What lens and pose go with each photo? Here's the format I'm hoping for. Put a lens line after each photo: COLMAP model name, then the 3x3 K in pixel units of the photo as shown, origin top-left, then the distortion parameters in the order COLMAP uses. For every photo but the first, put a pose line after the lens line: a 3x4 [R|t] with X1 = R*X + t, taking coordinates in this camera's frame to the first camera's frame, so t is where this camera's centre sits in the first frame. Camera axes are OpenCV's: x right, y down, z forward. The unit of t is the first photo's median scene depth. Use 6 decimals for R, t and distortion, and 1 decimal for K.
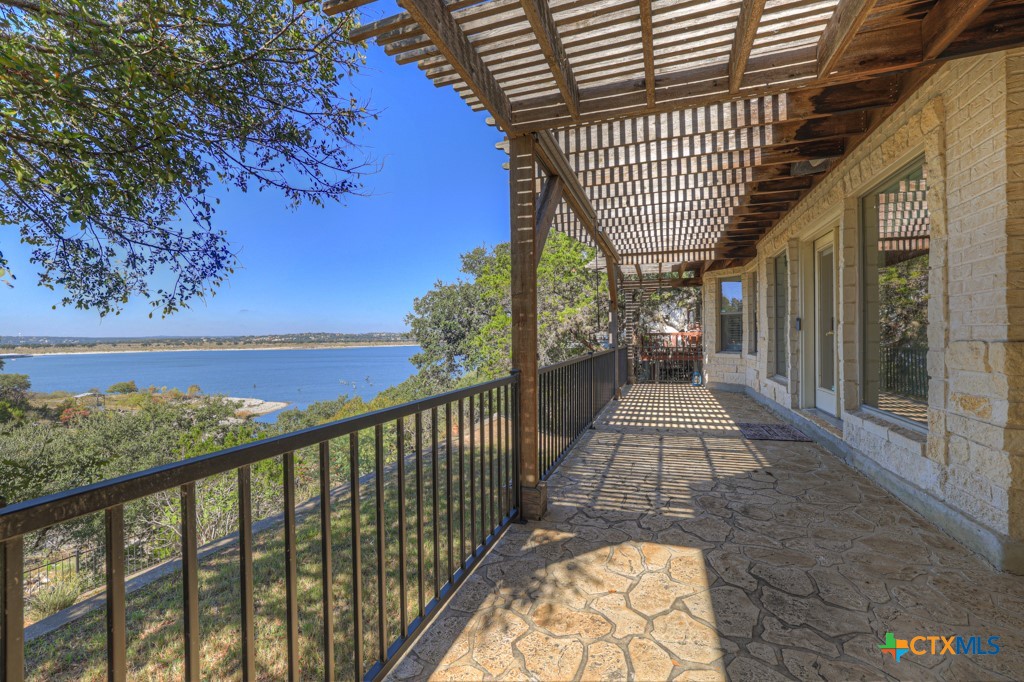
lens RADIAL K [[439.2, 0, 505.7], [0, 439.2, 337.6], [0, 0, 1]] dist [-0.055535, 0.022751]
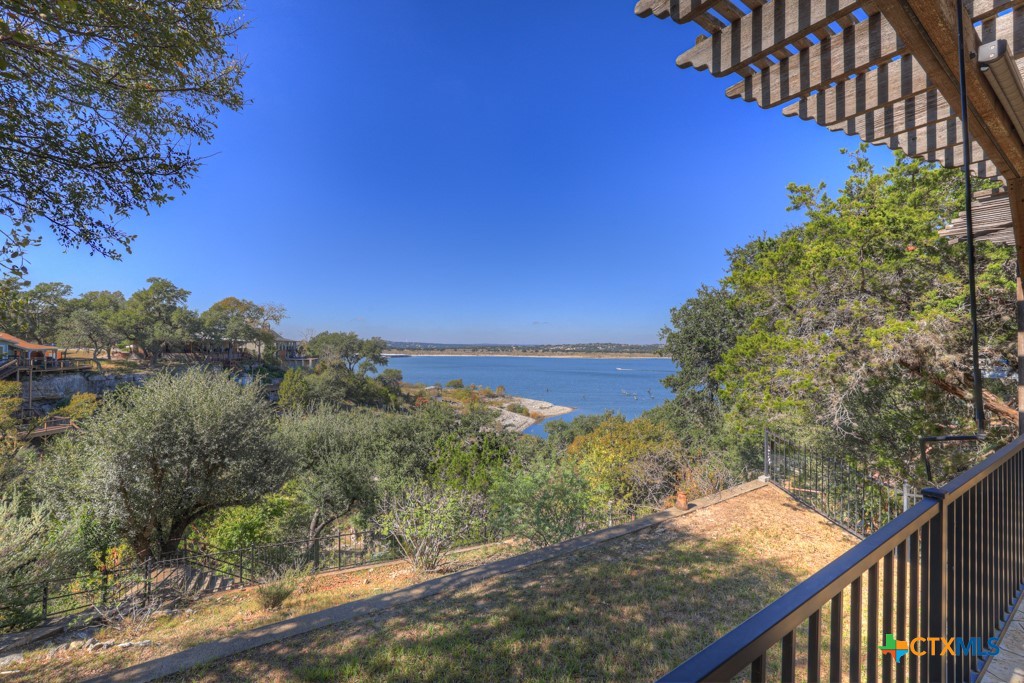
lens RADIAL K [[439.2, 0, 505.7], [0, 439.2, 338.1], [0, 0, 1]] dist [-0.055535, 0.022751]
pose [[0.807253, 0.008894, -0.590139, 0.007163], [-0.023096, 0.999597, -0.016529, -0.002901], [0.589754, 0.026973, 0.807132, 0.034099]]
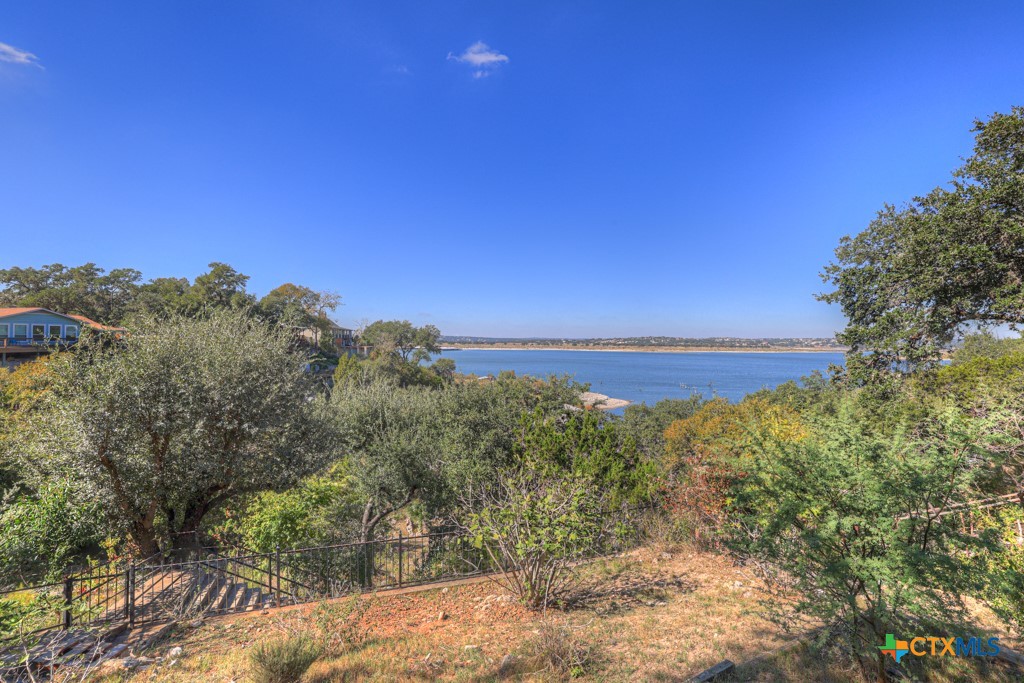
lens RADIAL K [[439.2, 0, 505.7], [0, 439.2, 338.1], [0, 0, 1]] dist [-0.055535, 0.022751]
pose [[0.736075, 0.015825, -0.676715, -0.035705], [-0.021833, 0.999762, -0.000369, 0.014463], [0.676548, 0.015046, 0.736245, 0.060610]]
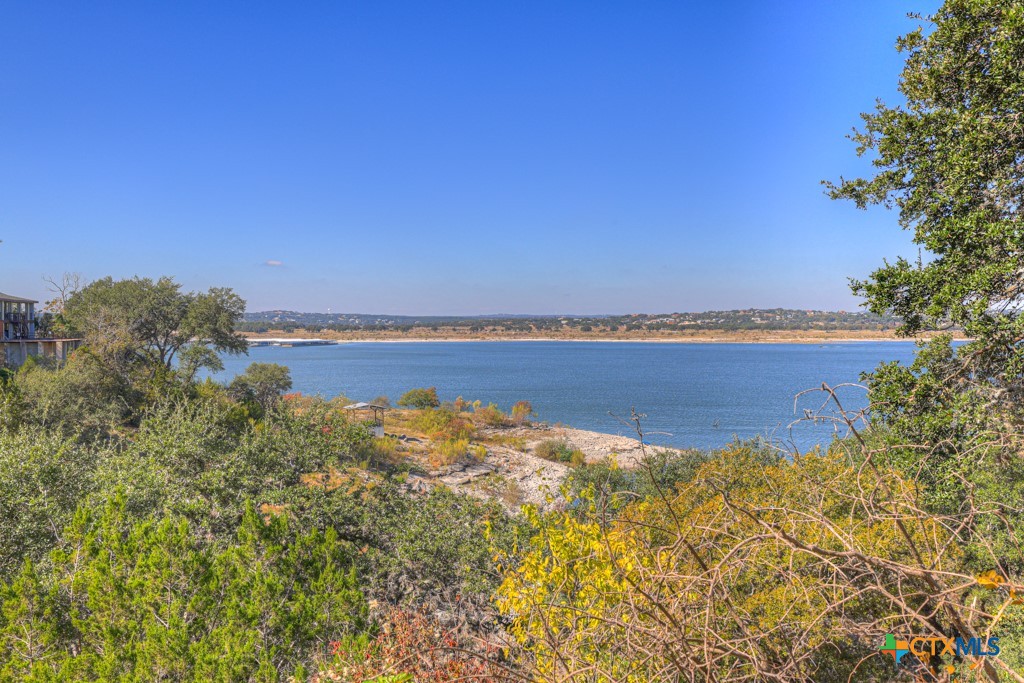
lens RADIAL K [[965.1, 0, 505.8], [0, 965.1, 340.2], [0, 0, 1]] dist [0.032445, 0.081190]
pose [[0.781447, 0.021763, -0.623593, -0.011118], [-0.009107, 0.999683, 0.023477, 0.014867], [0.623906, -0.012667, 0.781397, 0.112726]]
